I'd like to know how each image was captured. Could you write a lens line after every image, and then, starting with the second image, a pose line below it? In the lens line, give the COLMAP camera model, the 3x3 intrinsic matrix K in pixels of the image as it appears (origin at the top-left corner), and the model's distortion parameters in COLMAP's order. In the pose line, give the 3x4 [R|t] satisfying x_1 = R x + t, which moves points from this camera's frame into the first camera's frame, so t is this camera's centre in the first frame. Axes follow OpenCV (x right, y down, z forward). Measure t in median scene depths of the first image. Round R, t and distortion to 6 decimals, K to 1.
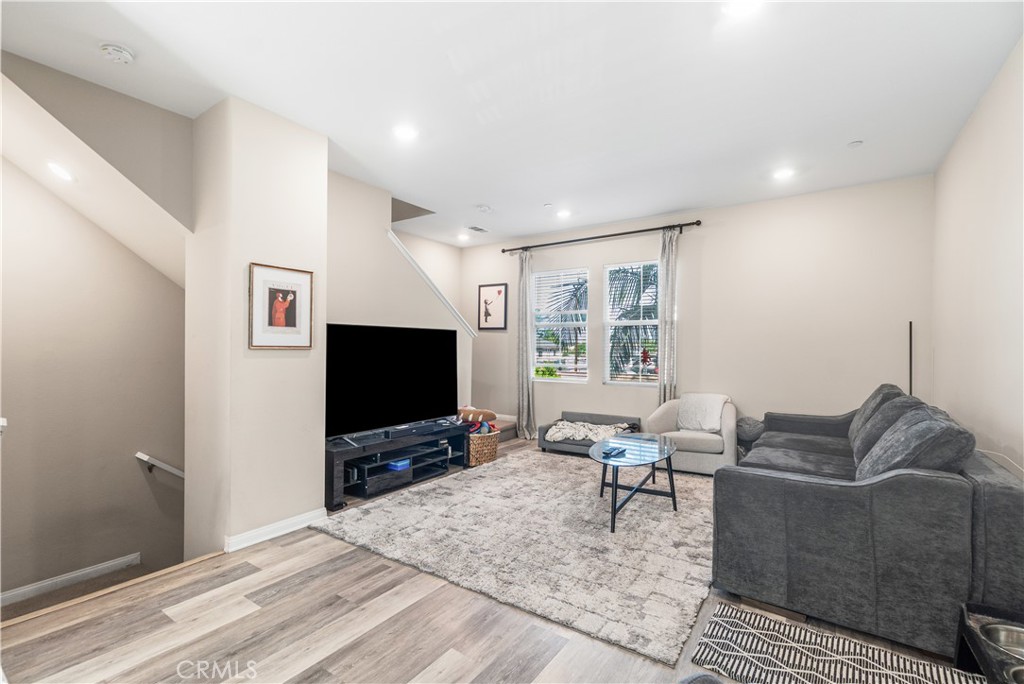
lens RADIAL K [[453.7, 0, 504.0], [0, 453.7, 343.0], [0, 0, 1]] dist [0.000120, -0.000208]
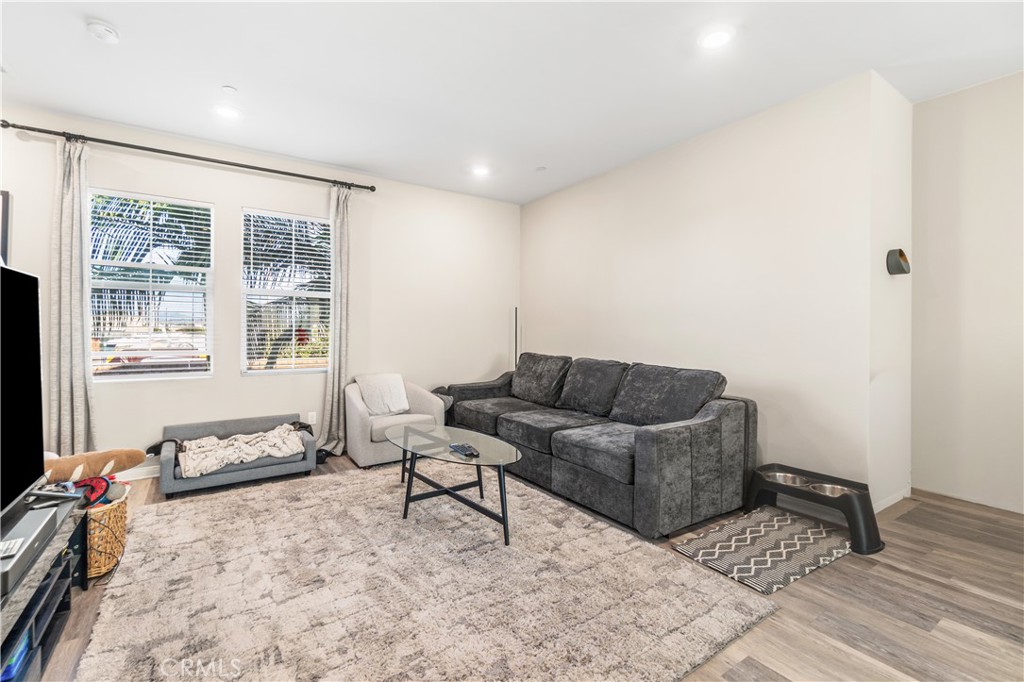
lens RADIAL K [[455.9, 0, 464.5], [0, 455.9, 326.2], [0, 0, 1]] dist [-0.008253, 0.001145]
pose [[0.379726, 0.007542, 0.925068, -0.414797], [-0.013066, 0.999911, -0.002789, 0.016142], [-0.925007, -0.011028, 0.379790, 0.562608]]
